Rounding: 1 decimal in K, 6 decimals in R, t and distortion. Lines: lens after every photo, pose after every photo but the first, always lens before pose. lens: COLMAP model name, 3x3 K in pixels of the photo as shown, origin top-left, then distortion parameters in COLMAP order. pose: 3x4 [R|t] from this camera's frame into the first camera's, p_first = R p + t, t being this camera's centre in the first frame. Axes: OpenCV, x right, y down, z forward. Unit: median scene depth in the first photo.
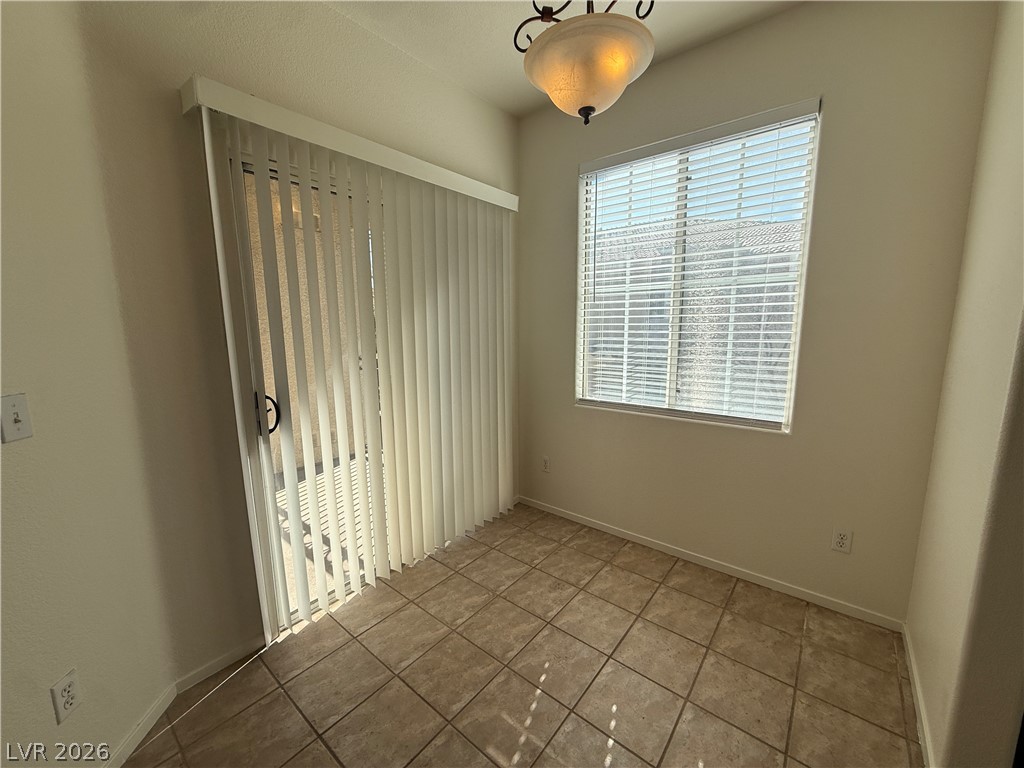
lens RADIAL K [[409.3, 0, 510.2], [0, 409.3, 383.4], [0, 0, 1]] dist [0.002011, -0.000018]
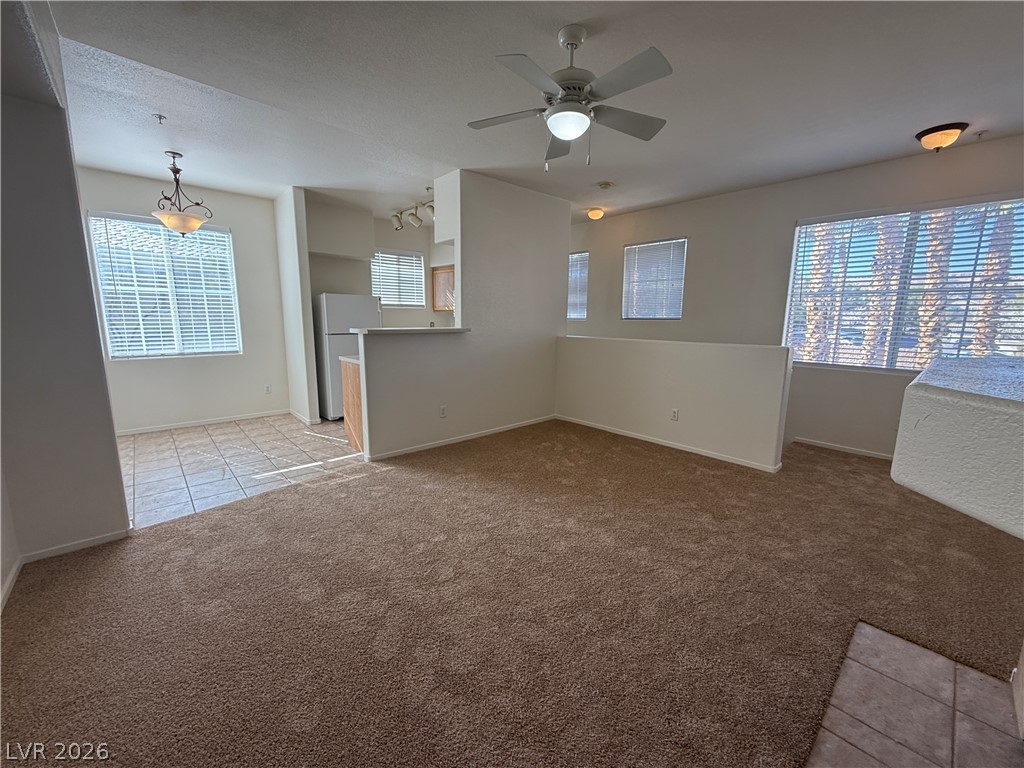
lens RADIAL K [[409.3, 0, 510.2], [0, 409.3, 383.4], [0, 0, 1]] dist [0.002011, -0.000018]
pose [[0.149152, -0.146663, 0.977877, -1.393822], [0.138063, 0.982341, 0.126274, 0.182553], [-0.979128, 0.116175, 0.166767, -0.907727]]
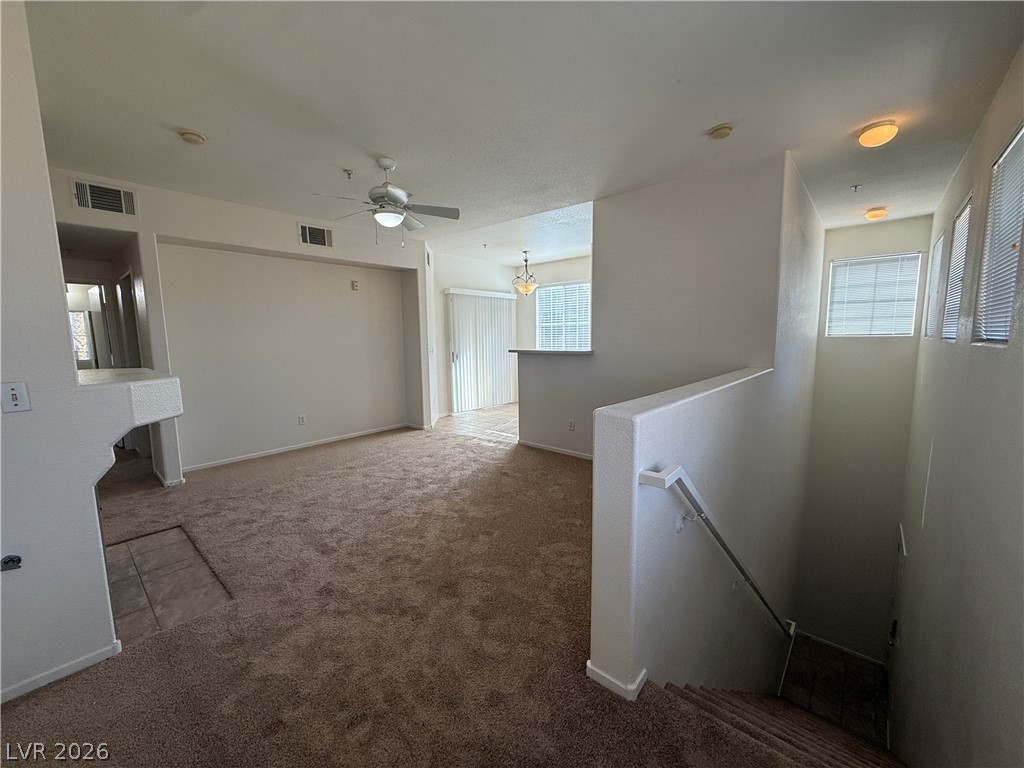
lens RADIAL K [[409.3, 0, 510.2], [0, 409.3, 383.4], [0, 0, 1]] dist [0.002011, -0.000018]
pose [[0.999102, 0.004856, -0.042087, 0.155690], [-0.006266, 0.999421, -0.033446, 0.363479], [0.041900, 0.033680, 0.998554, -2.376764]]
